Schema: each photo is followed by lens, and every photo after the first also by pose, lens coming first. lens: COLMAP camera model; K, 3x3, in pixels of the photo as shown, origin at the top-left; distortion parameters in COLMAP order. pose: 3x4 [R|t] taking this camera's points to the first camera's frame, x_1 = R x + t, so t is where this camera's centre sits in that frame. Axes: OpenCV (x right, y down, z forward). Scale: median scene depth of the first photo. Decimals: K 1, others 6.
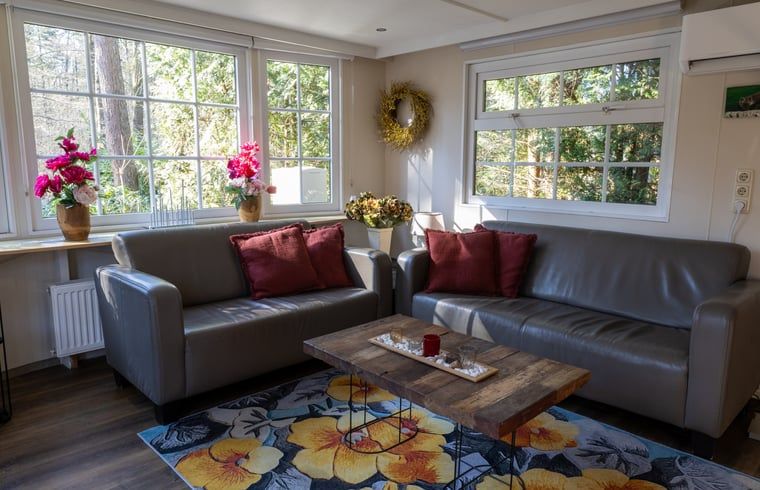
lens RADIAL K [[527.6, 0, 377.3], [0, 527.6, 245.2], [0, 0, 1]] dist [0.007304, 0.003437]
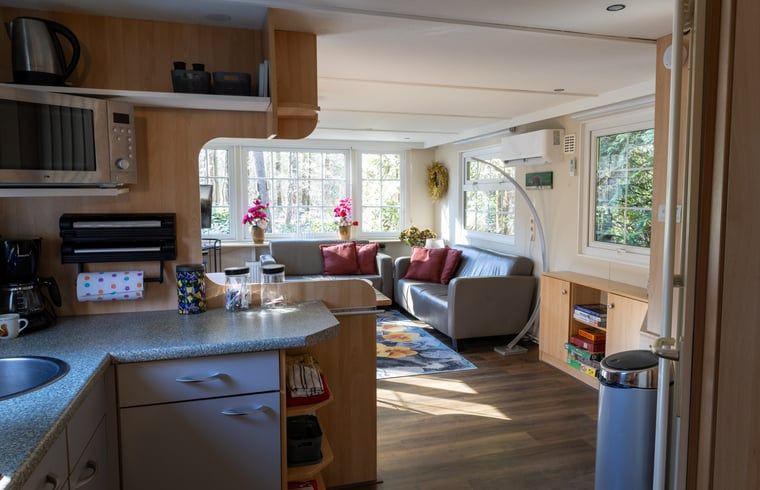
lens RADIAL K [[534.8, 0, 409.4], [0, 534.8, 242.1], [0, 0, 1]] dist [0.001306, 0.001269]
pose [[0.898899, 0.034837, -0.436769, 1.127678], [-0.066895, 0.996060, -0.058227, 0.082501], [0.433019, 0.081558, 0.897687, -0.865827]]
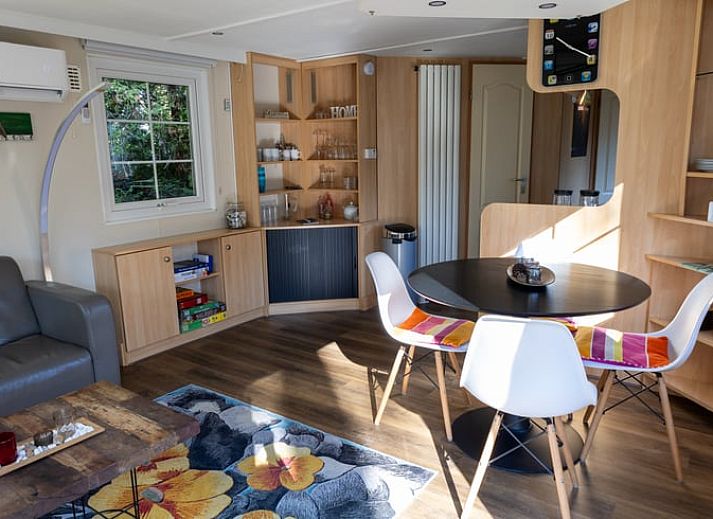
lens RADIAL K [[536.3, 0, 356.5], [0, 536.3, 259.5], [0, 0, 1]] dist [0.000714, 0.004583]
pose [[-0.187925, -0.193496, 0.962935, -0.524450], [0.173114, 0.958528, 0.226396, -0.117960], [-0.966807, 0.209243, -0.146635, 0.446122]]
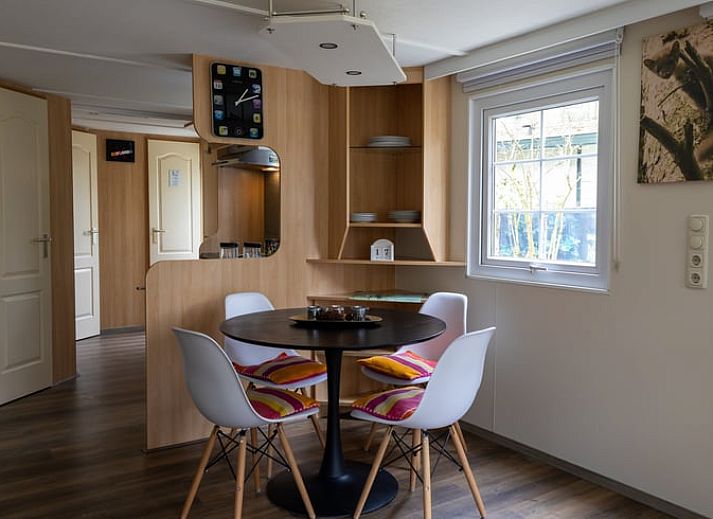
lens RADIAL K [[626.5, 0, 356.5], [0, 626.5, 259.5], [0, 0, 1]] dist [0.026814, 0.003517]
pose [[-0.983011, -0.022348, 0.182180, 0.041314], [0.019143, 0.974664, 0.222855, -0.176815], [-0.182545, 0.222556, -0.957678, 1.042157]]
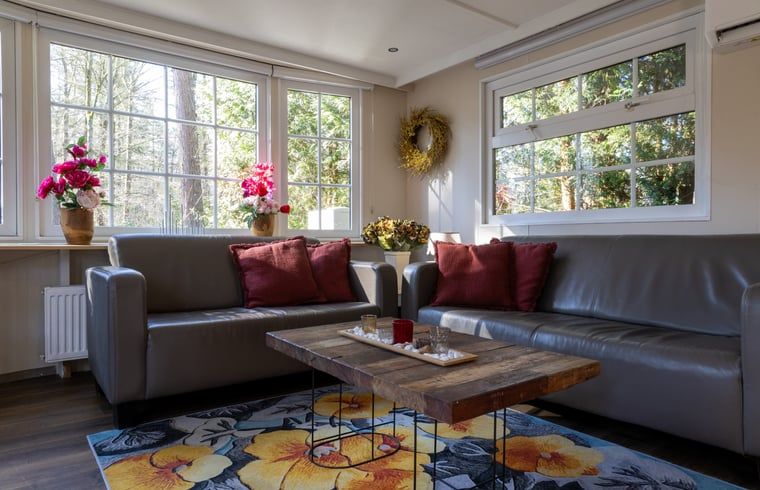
lens RADIAL K [[491.6, 0, 377.7], [0, 491.6, 245.8], [0, 0, 1]] dist [0.003518, 0.002545]
pose [[0.992219, -0.004565, -0.124418, 0.124755], [-0.013243, 0.989789, -0.141926, 0.129969], [0.123795, 0.142469, 0.982027, 0.167939]]
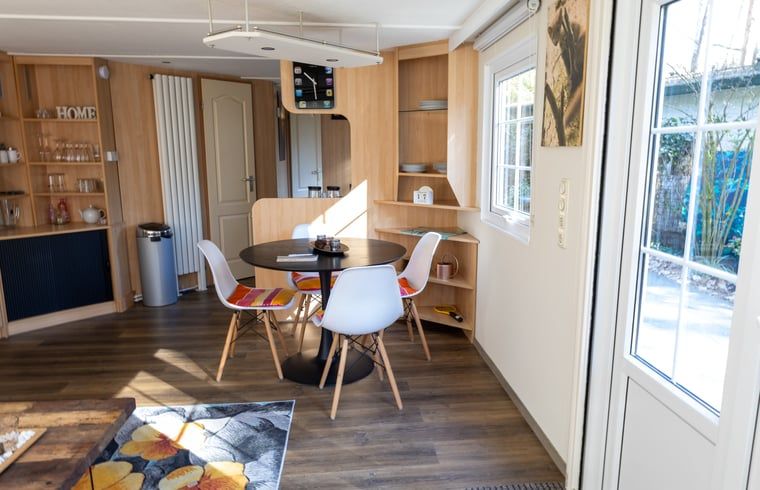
lens RADIAL K [[519.8, 0, 391.0], [0, 519.8, 249.1], [0, 0, 1]] dist [0.001644, 0.003575]
pose [[-0.783579, -0.121424, 0.609312, -0.577500], [0.093233, 0.946630, 0.308544, -0.195310], [-0.614258, 0.298576, -0.730438, 0.837179]]
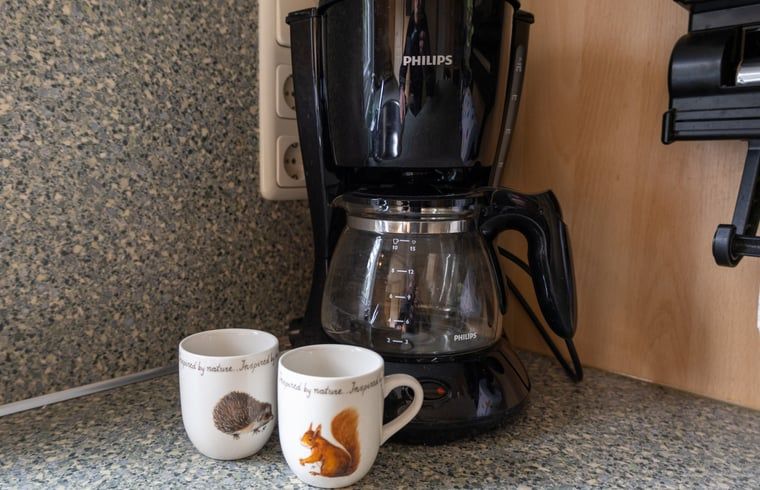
lens RADIAL K [[527.6, 0, 377.3], [0, 527.6, 245.2], [0, 0, 1]] dist [0.007304, 0.003437]
pose [[-0.068824, 0.168255, -0.983338, 0.519430], [-0.154001, 0.972069, 0.177106, 0.117570], [0.985671, 0.163624, -0.040990, -0.467437]]
